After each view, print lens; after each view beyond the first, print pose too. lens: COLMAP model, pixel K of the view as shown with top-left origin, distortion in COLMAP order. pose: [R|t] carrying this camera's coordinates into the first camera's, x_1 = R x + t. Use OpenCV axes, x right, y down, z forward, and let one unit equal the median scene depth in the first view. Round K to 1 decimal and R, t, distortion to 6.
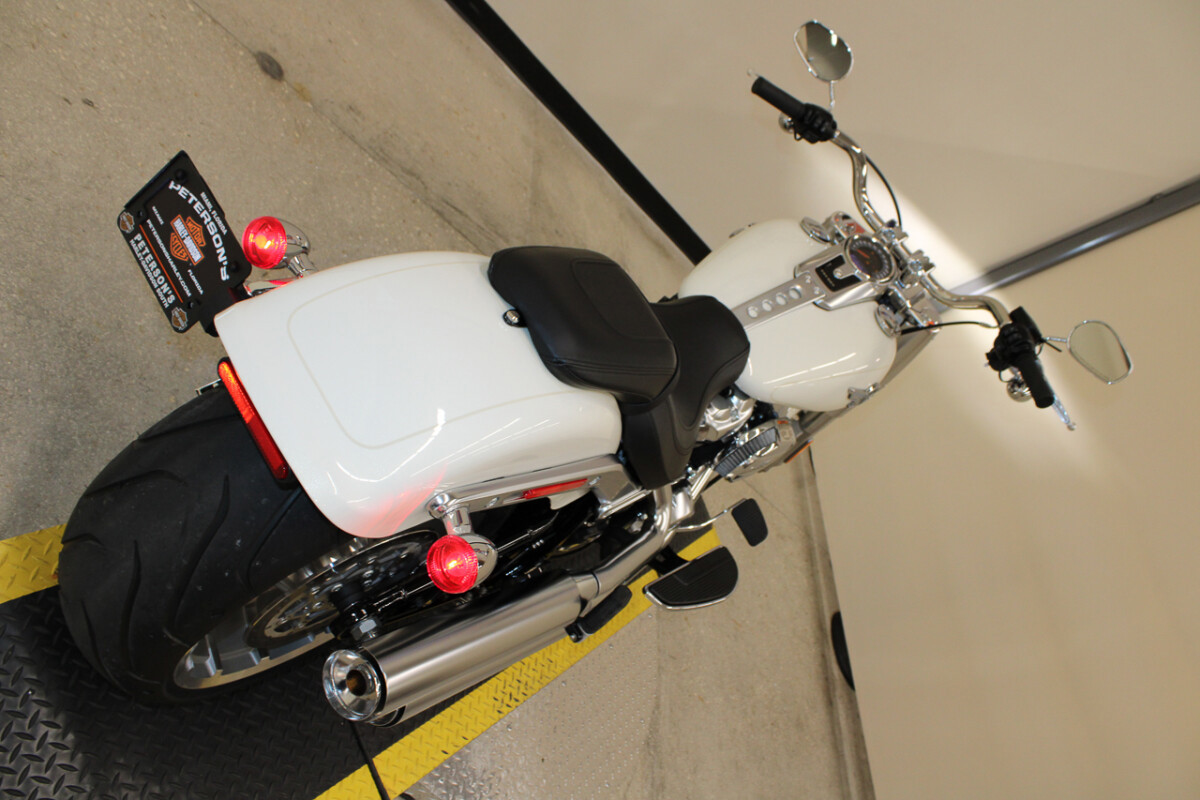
lens RADIAL K [[989.8, 0, 608.3], [0, 989.8, 397.7], [0, 0, 1]] dist [-0.140523, 0.102645]
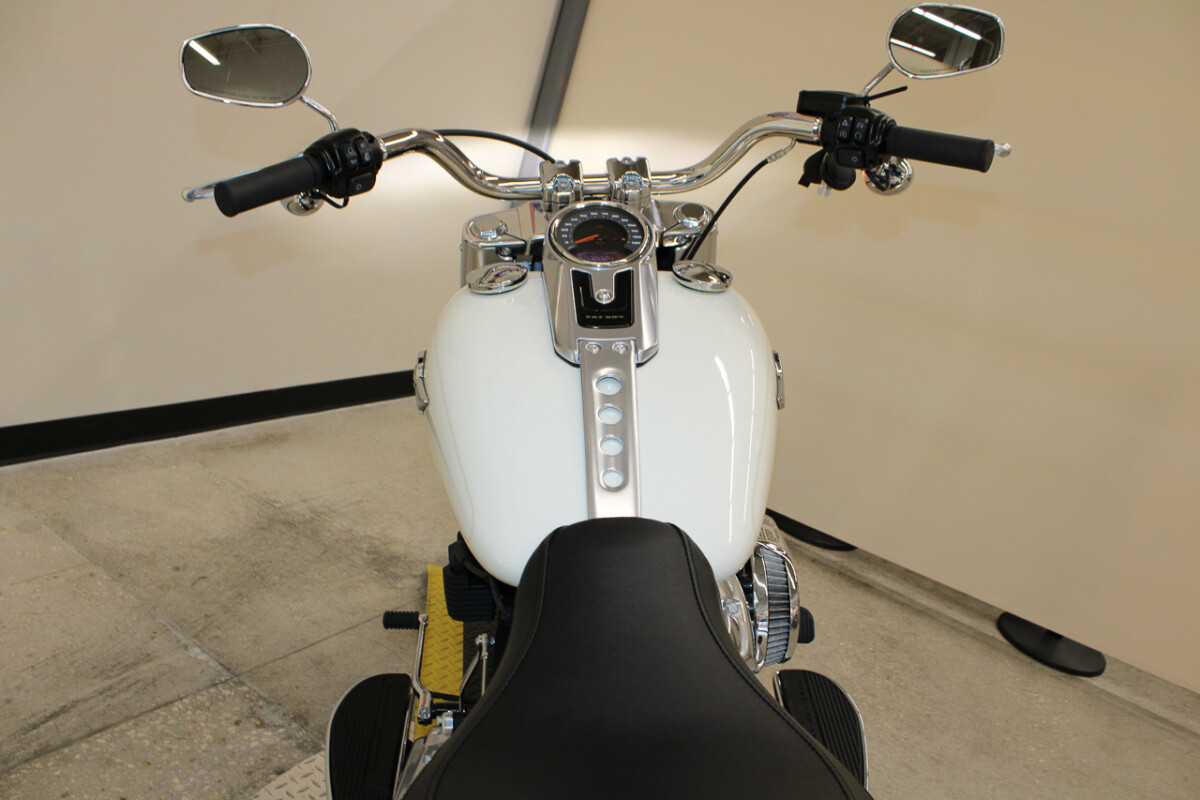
lens RADIAL K [[989.8, 0, 595.2], [0, 989.8, 400.3], [0, 0, 1]] dist [-0.140523, 0.102645]
pose [[0.529571, -0.809288, 0.254179, 0.038639], [0.800940, 0.575737, 0.164383, -0.179273], [-0.279374, 0.116529, 0.953085, 0.448013]]
